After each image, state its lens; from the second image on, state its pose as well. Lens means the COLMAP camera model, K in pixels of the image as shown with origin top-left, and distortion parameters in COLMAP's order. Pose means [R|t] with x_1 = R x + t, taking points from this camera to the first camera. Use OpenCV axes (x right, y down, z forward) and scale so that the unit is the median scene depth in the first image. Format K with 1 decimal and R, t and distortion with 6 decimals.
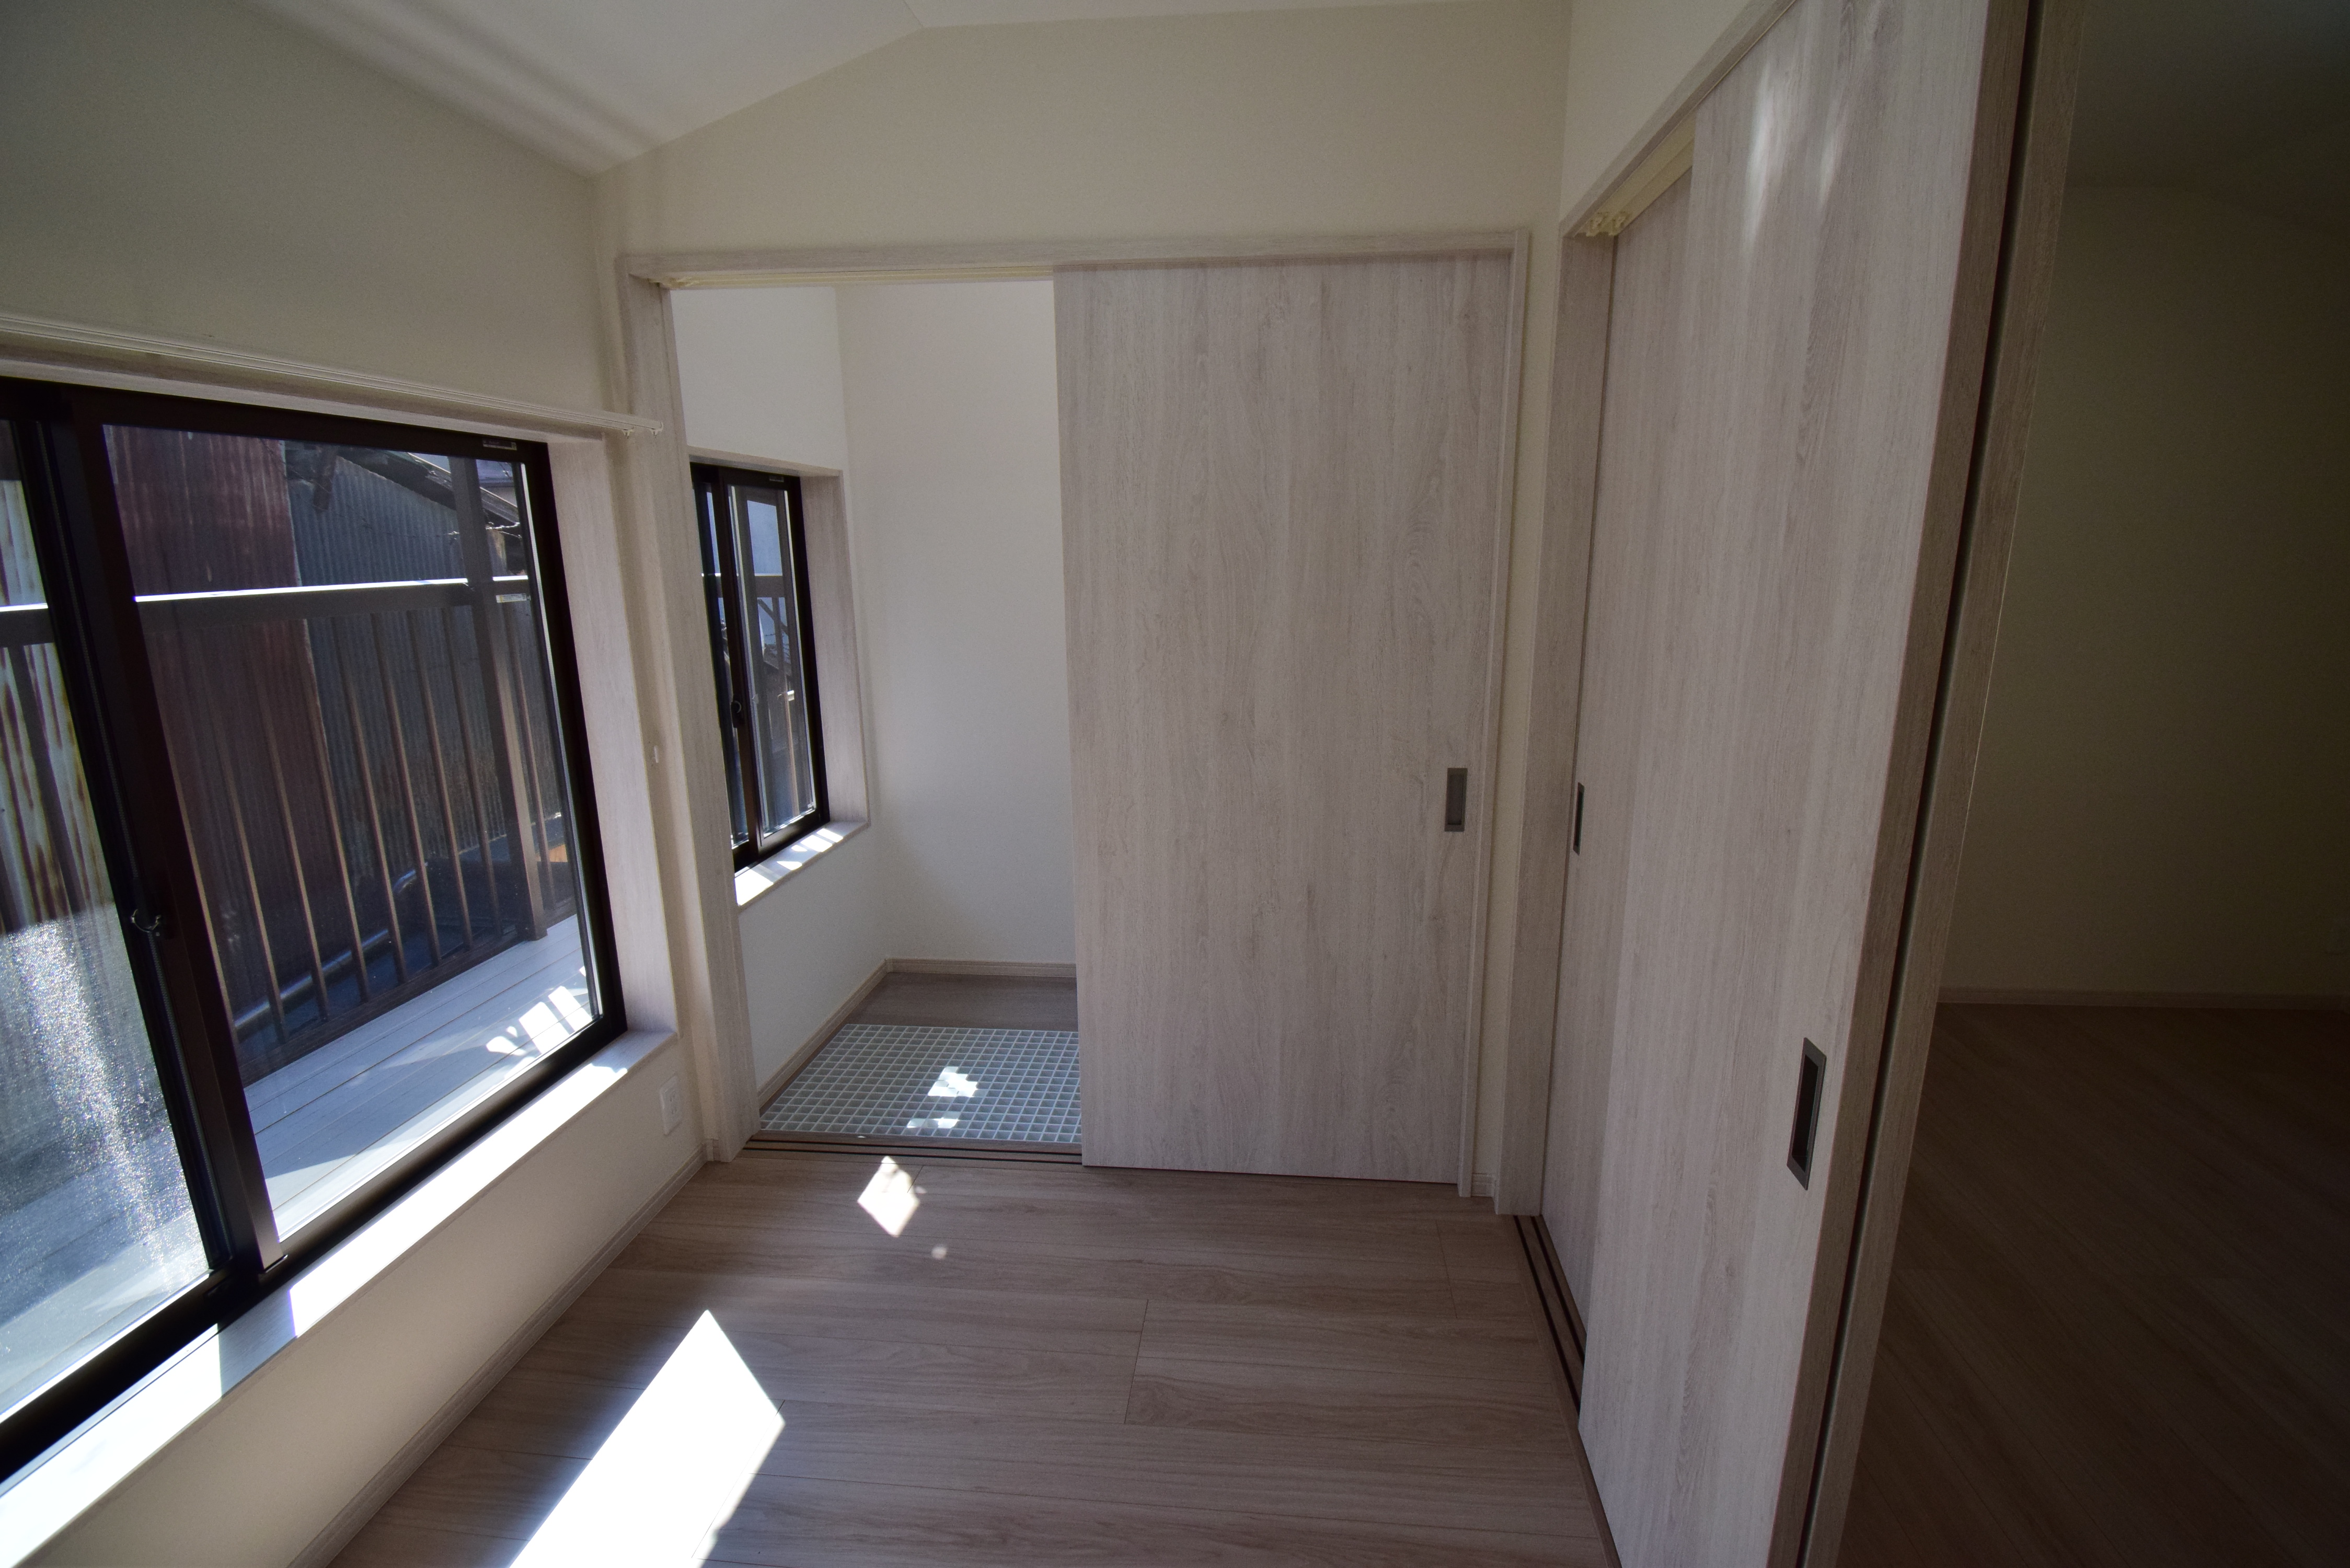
lens RADIAL K [[1044.2, 0, 1185.5], [0, 1044.2, 788.7], [0, 0, 1]] dist [0.009706, -0.021697]
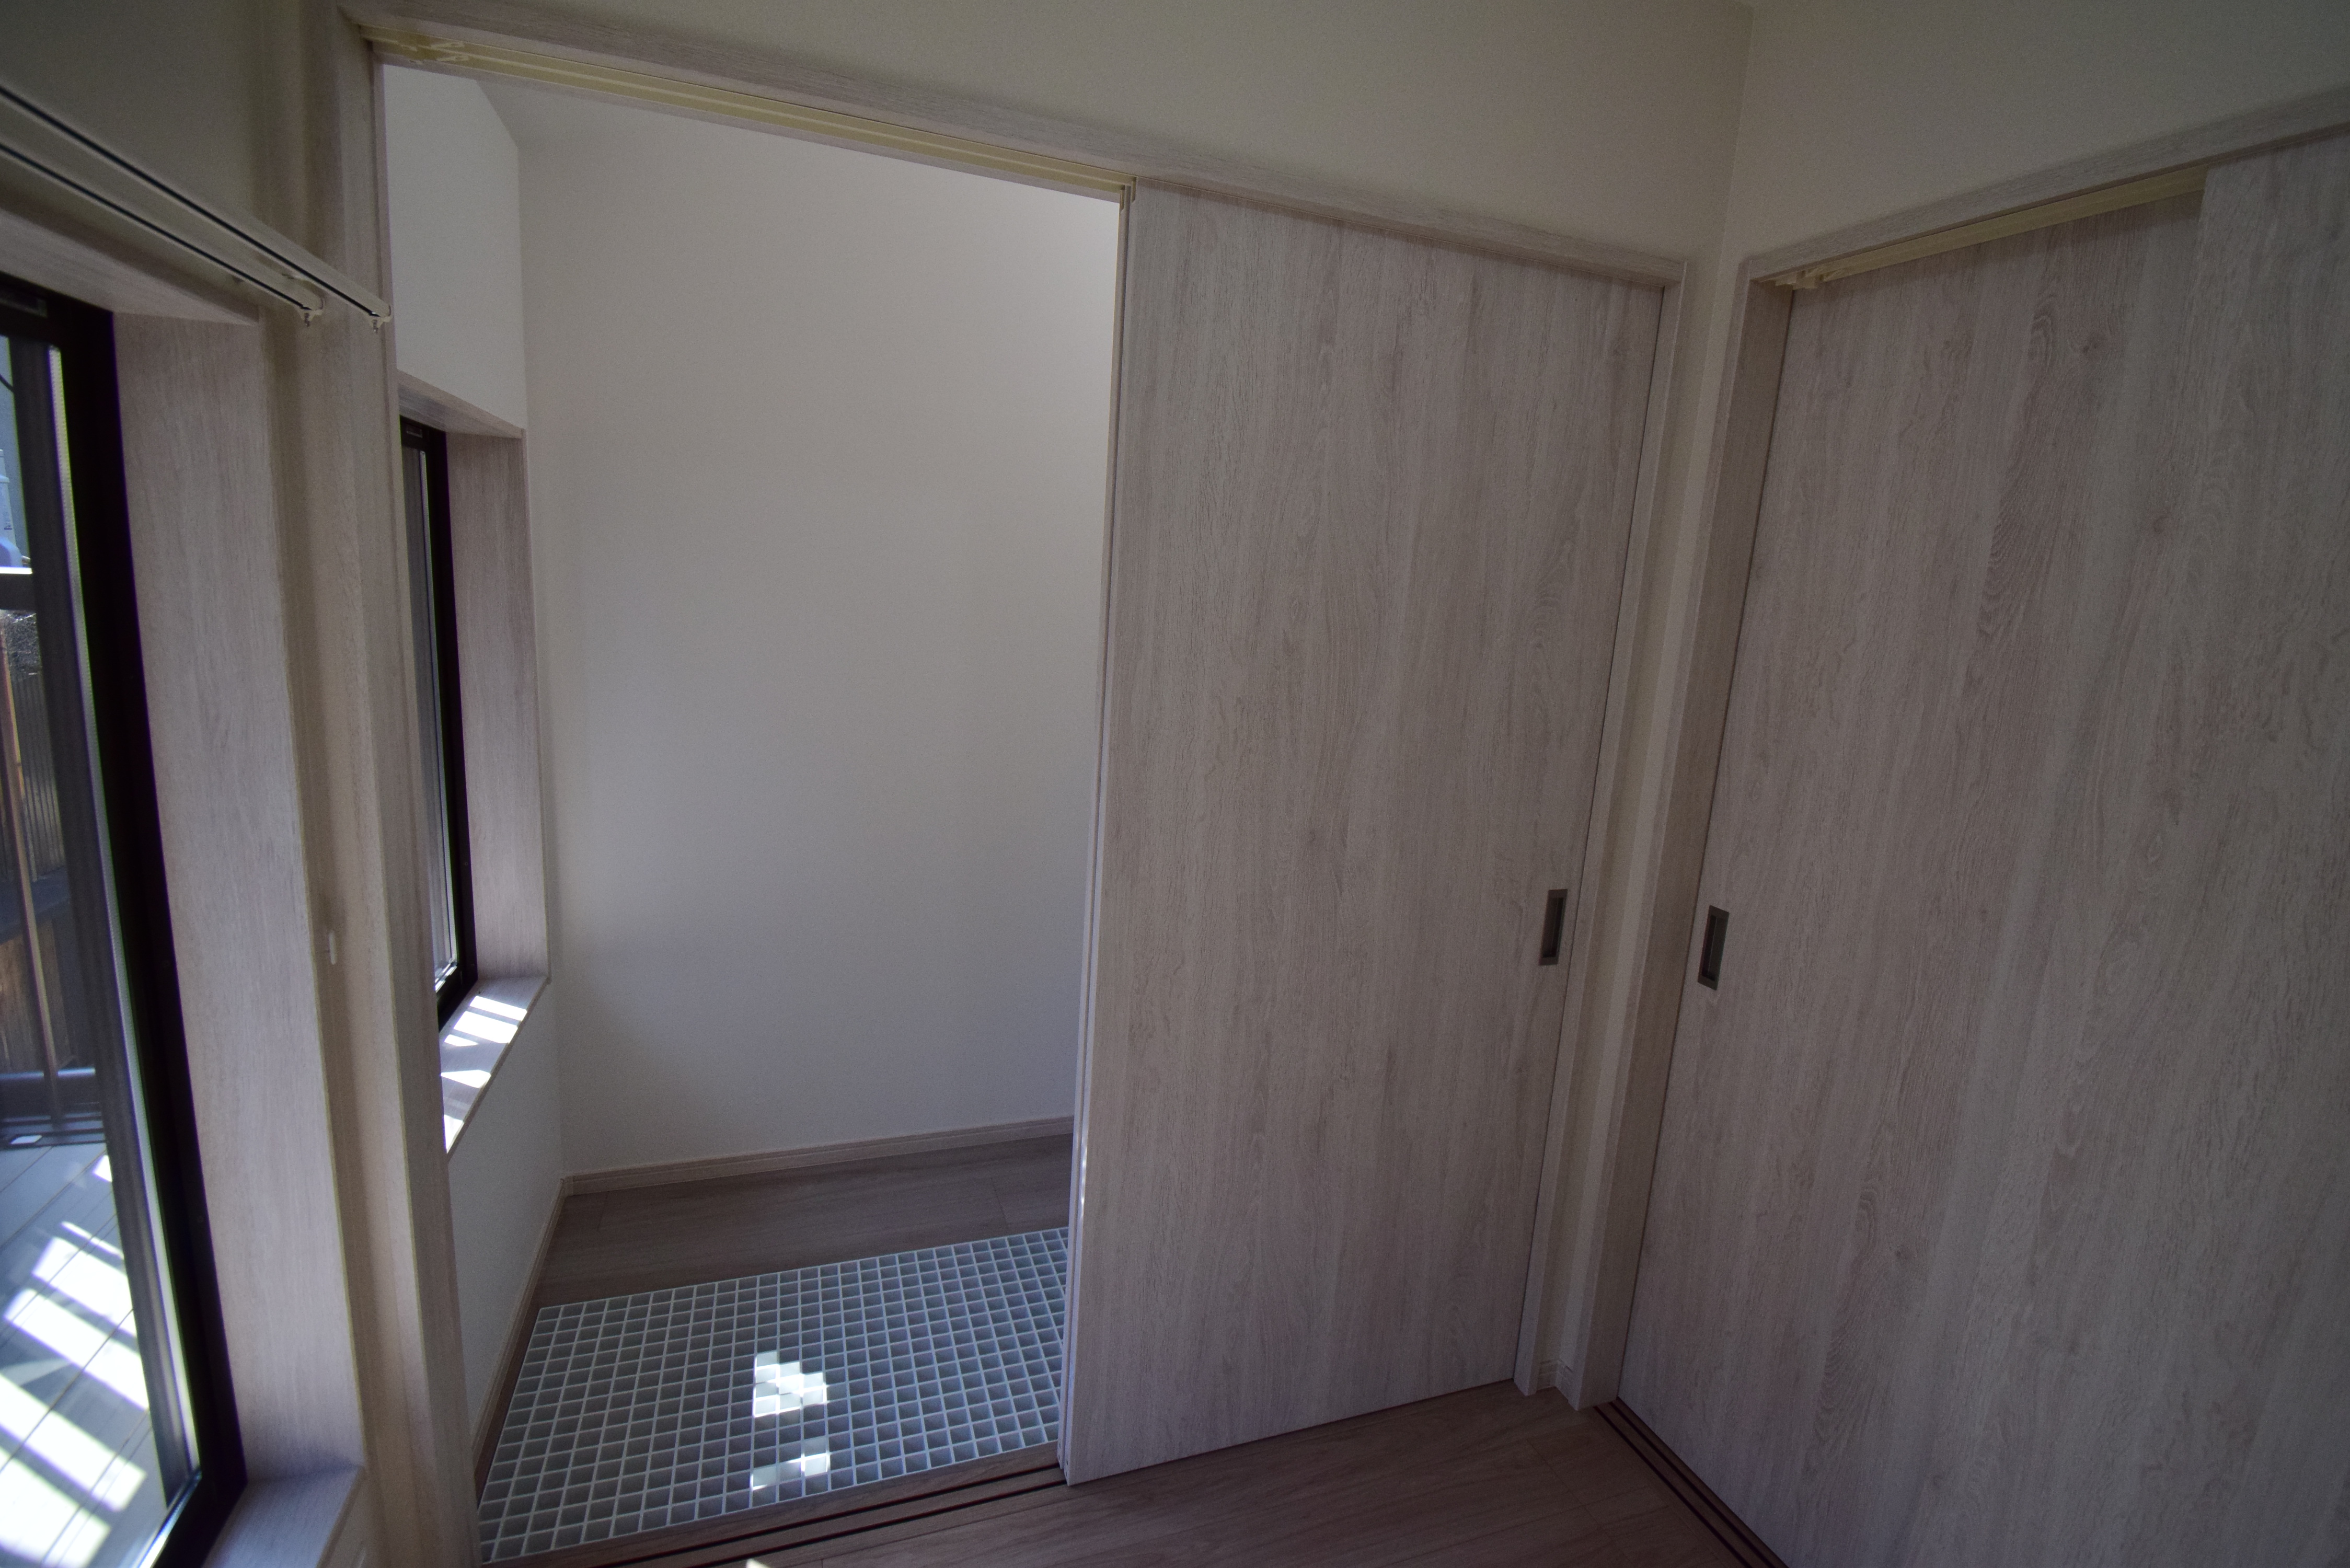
lens RADIAL K [[1068.7, 0, 1175.0], [0, 1068.7, 784.0], [0, 0, 1]] dist [0.012162, -0.023990]
pose [[0.897625, -0.017119, 0.440428, -0.384464], [0.030402, 0.999270, -0.023121, -0.092915], [-0.439711, 0.034144, 0.897490, 0.369557]]
